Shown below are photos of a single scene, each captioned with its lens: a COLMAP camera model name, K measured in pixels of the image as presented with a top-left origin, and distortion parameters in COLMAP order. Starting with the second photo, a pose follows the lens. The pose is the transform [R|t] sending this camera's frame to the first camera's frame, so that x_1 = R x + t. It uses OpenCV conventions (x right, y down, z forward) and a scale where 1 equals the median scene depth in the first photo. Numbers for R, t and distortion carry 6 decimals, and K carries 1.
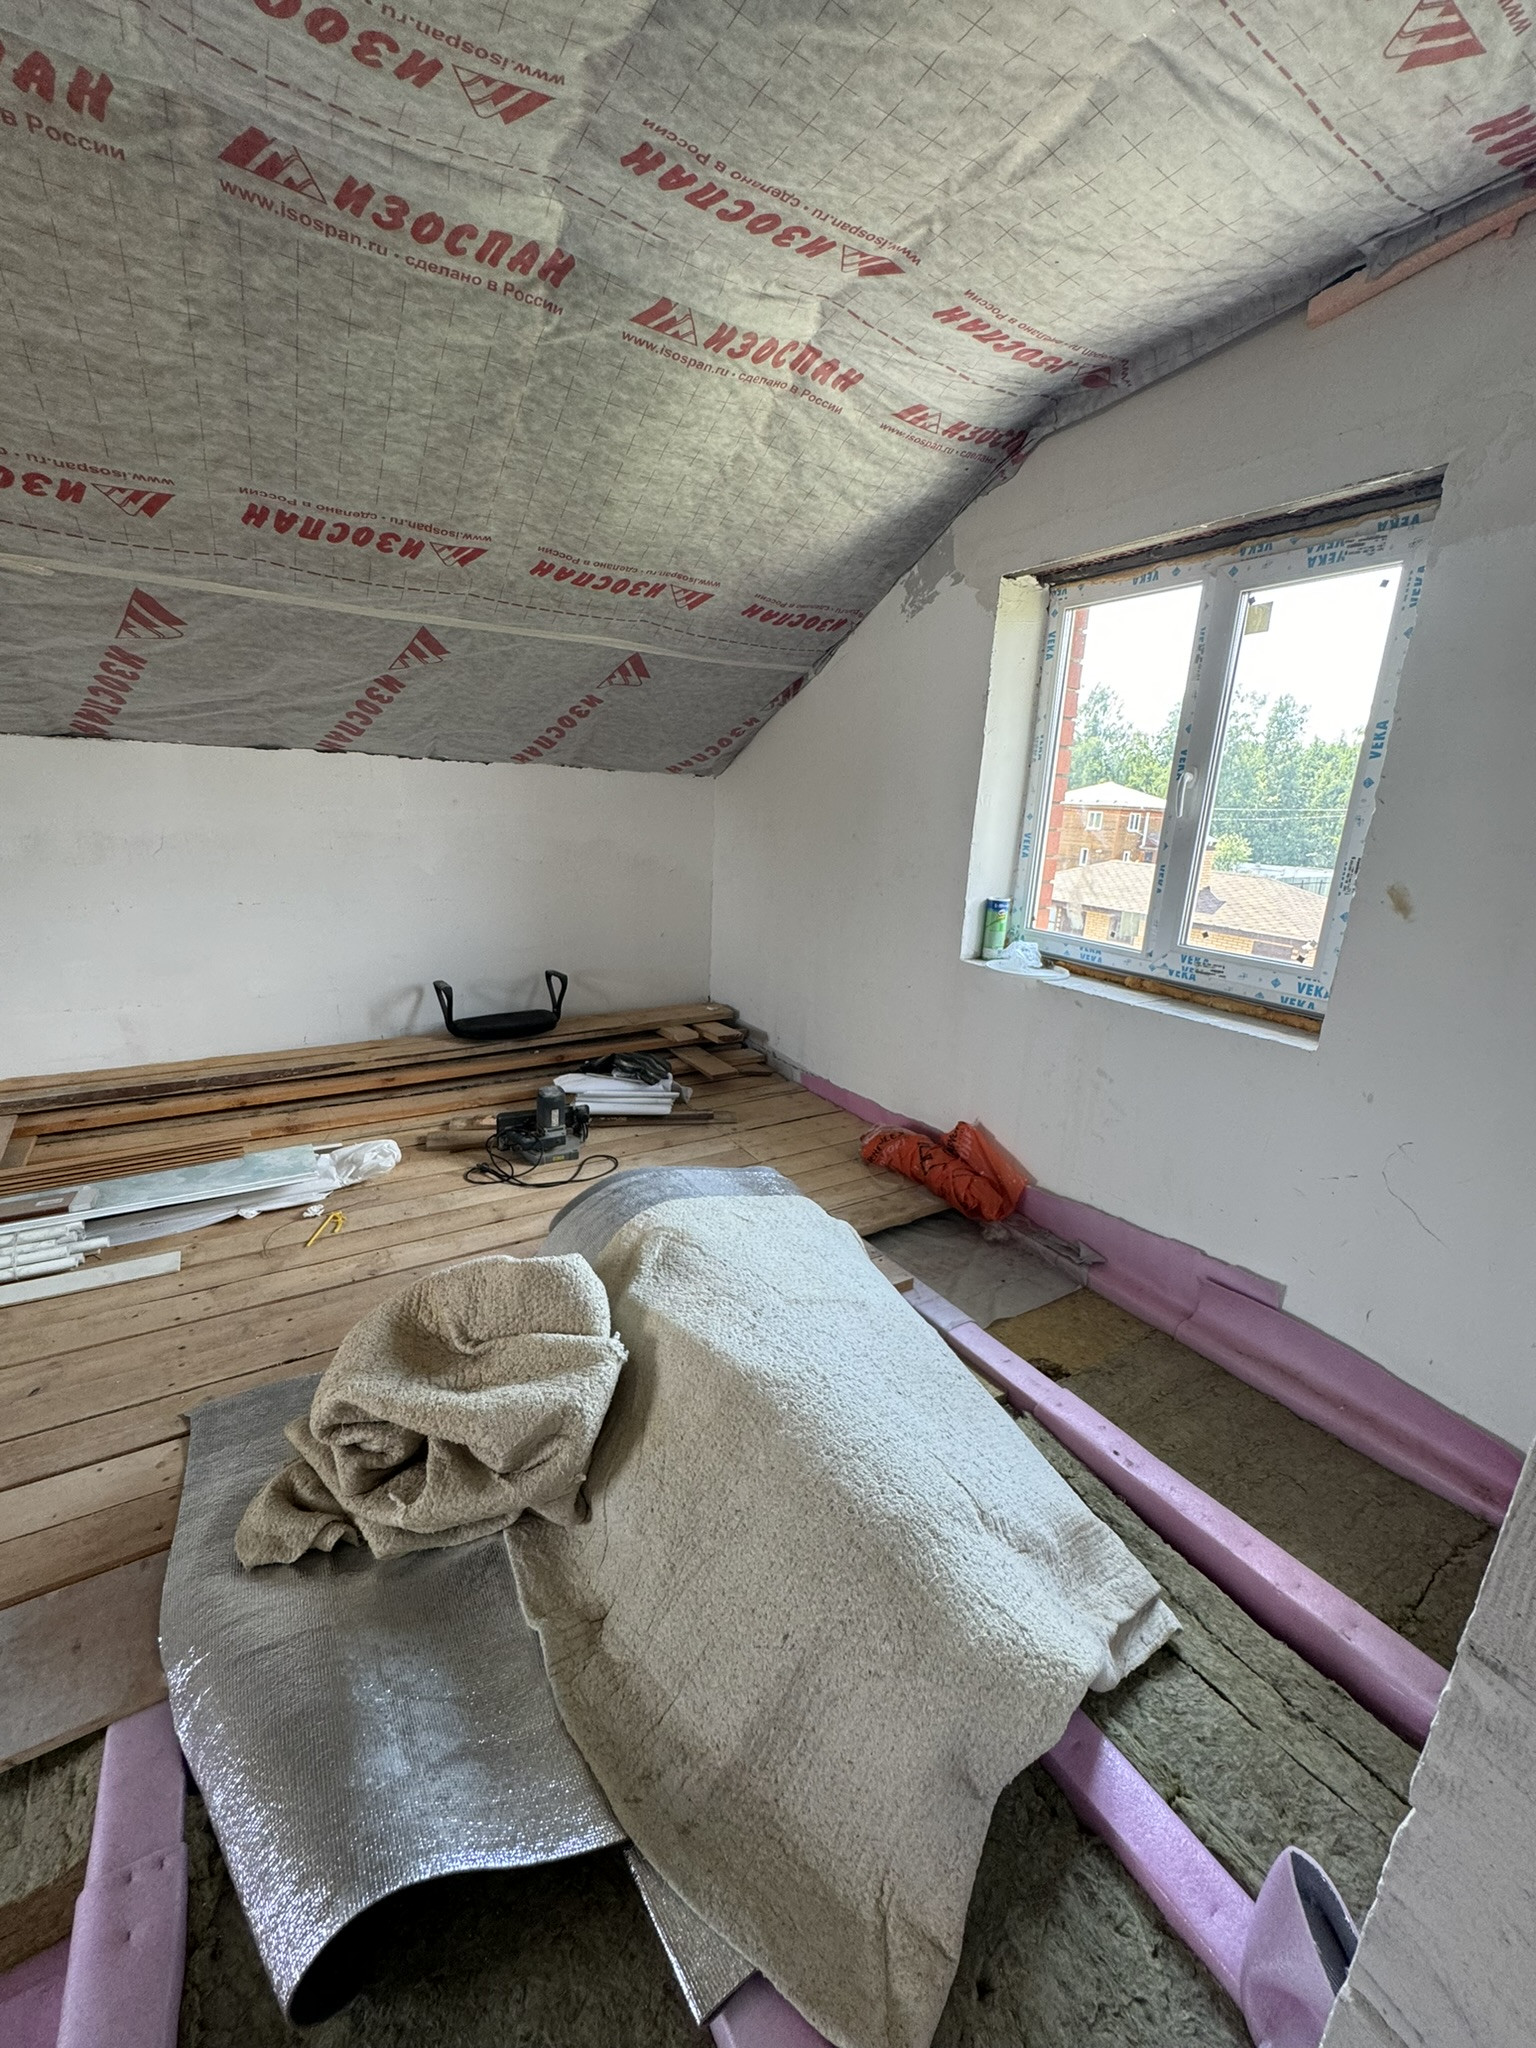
lens RADIAL K [[818.5, 0, 768.5], [0, 818.5, 1022.6], [0, 0, 1]] dist [0.000705, 0.000282]
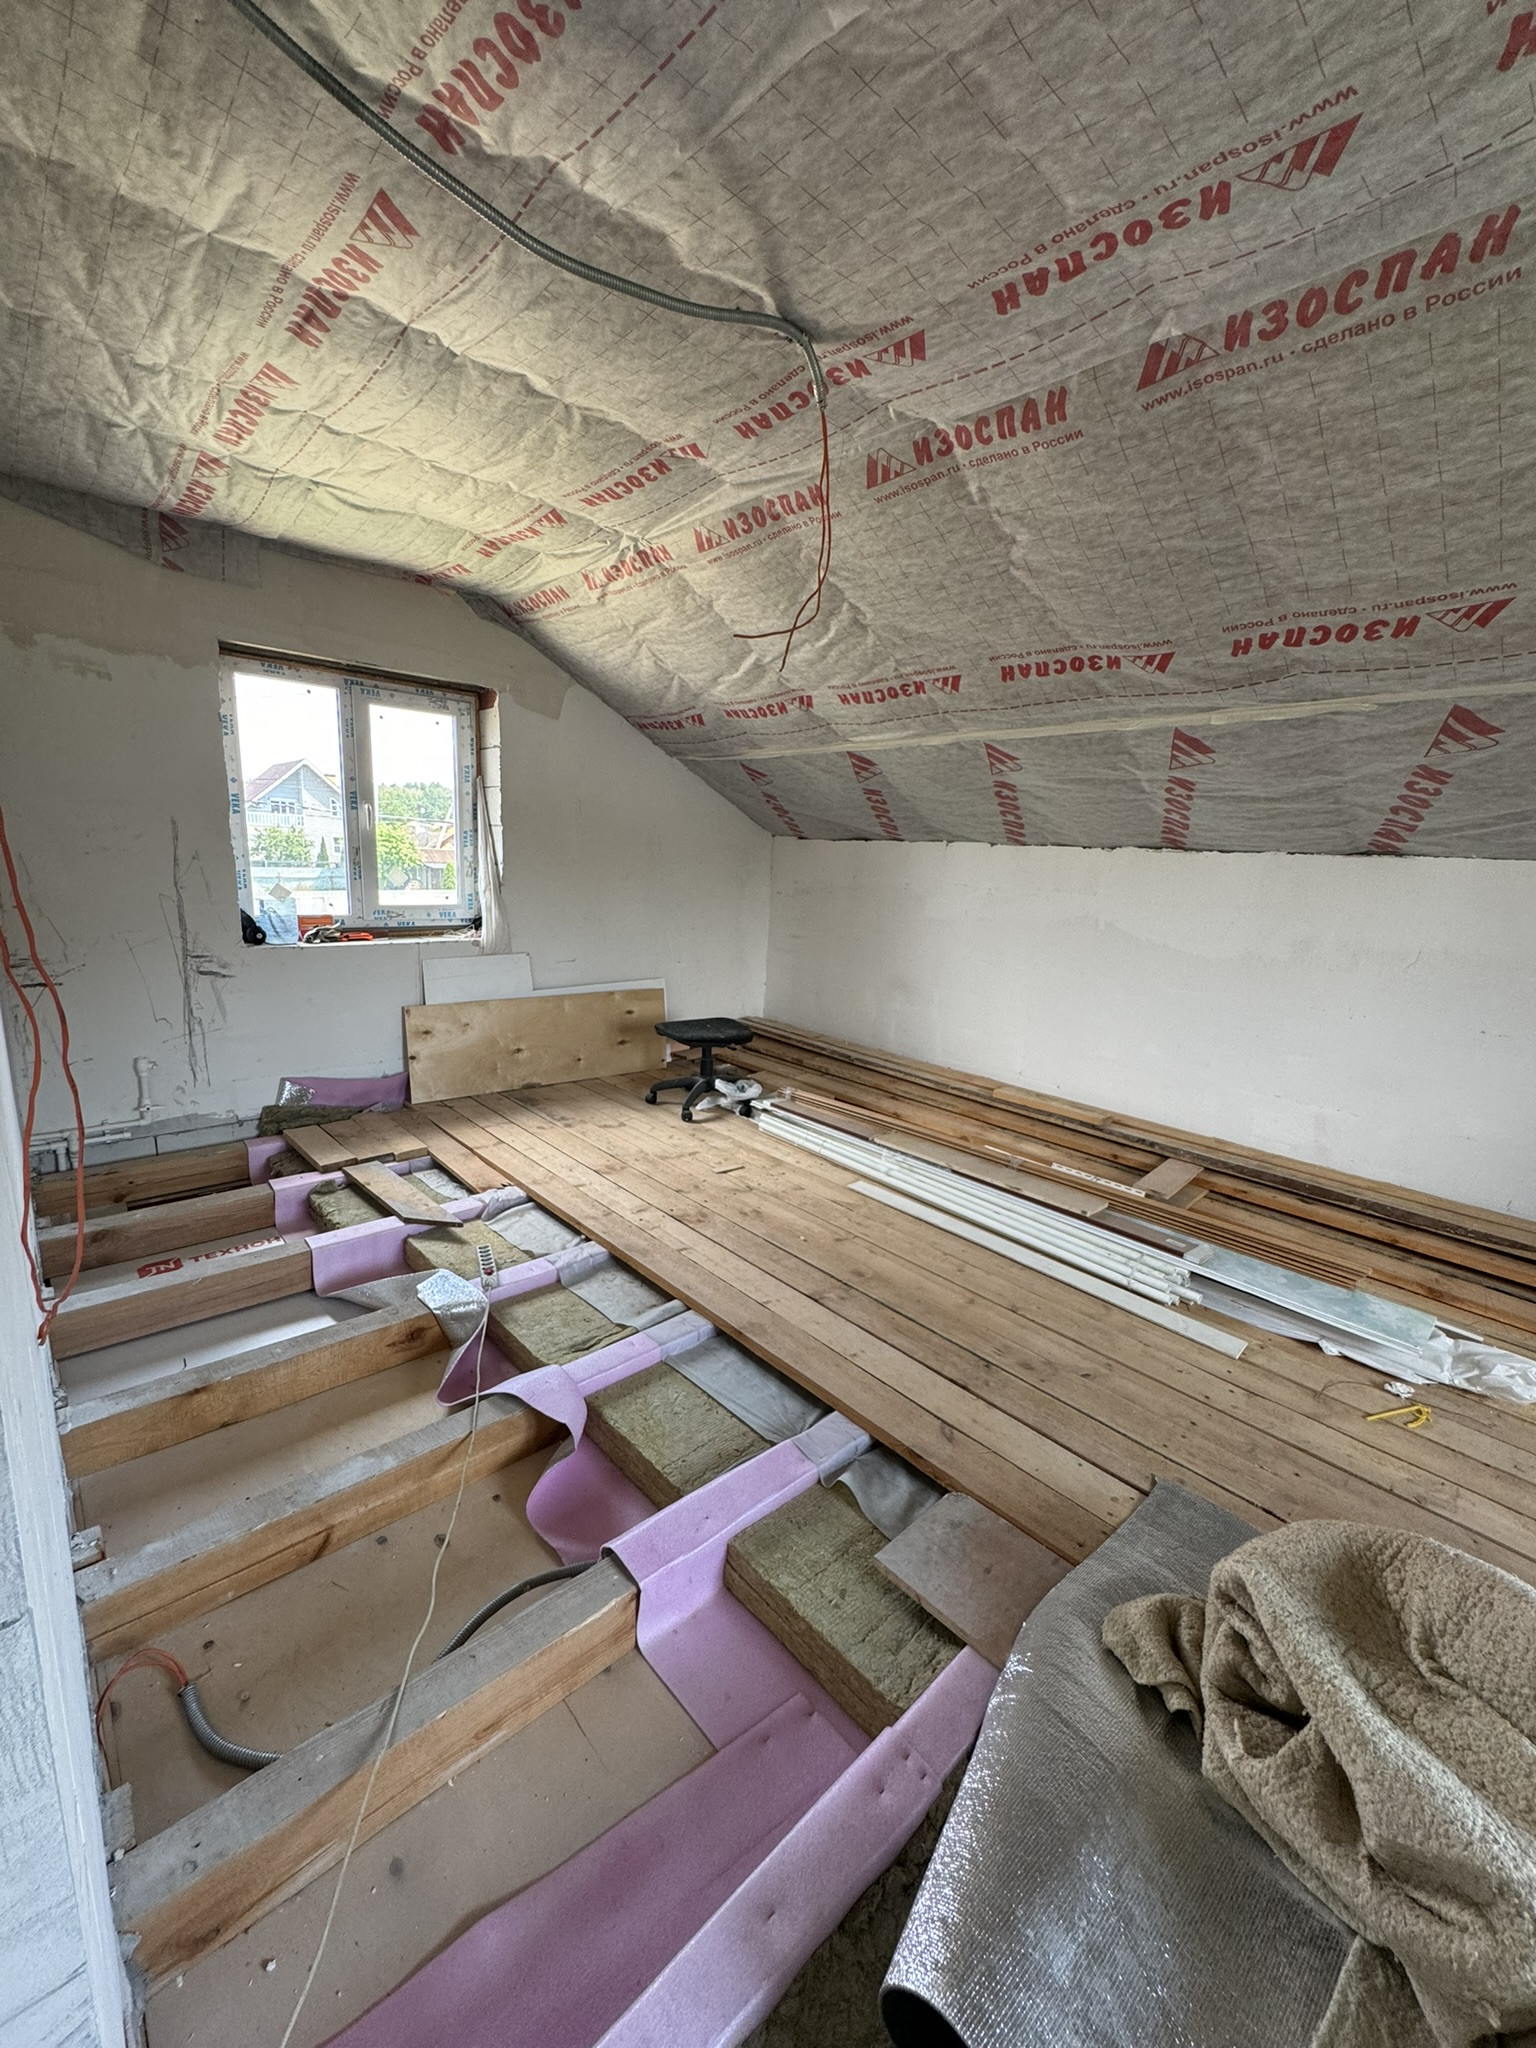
lens RADIAL K [[818.5, 0, 768.5], [0, 818.5, 1022.6], [0, 0, 1]] dist [0.000705, 0.000282]
pose [[0.197195, 0.165201, -0.966345, 0.076978], [-0.296612, 0.949556, 0.101803, -0.024122], [0.934417, 0.266554, 0.236248, 0.100714]]
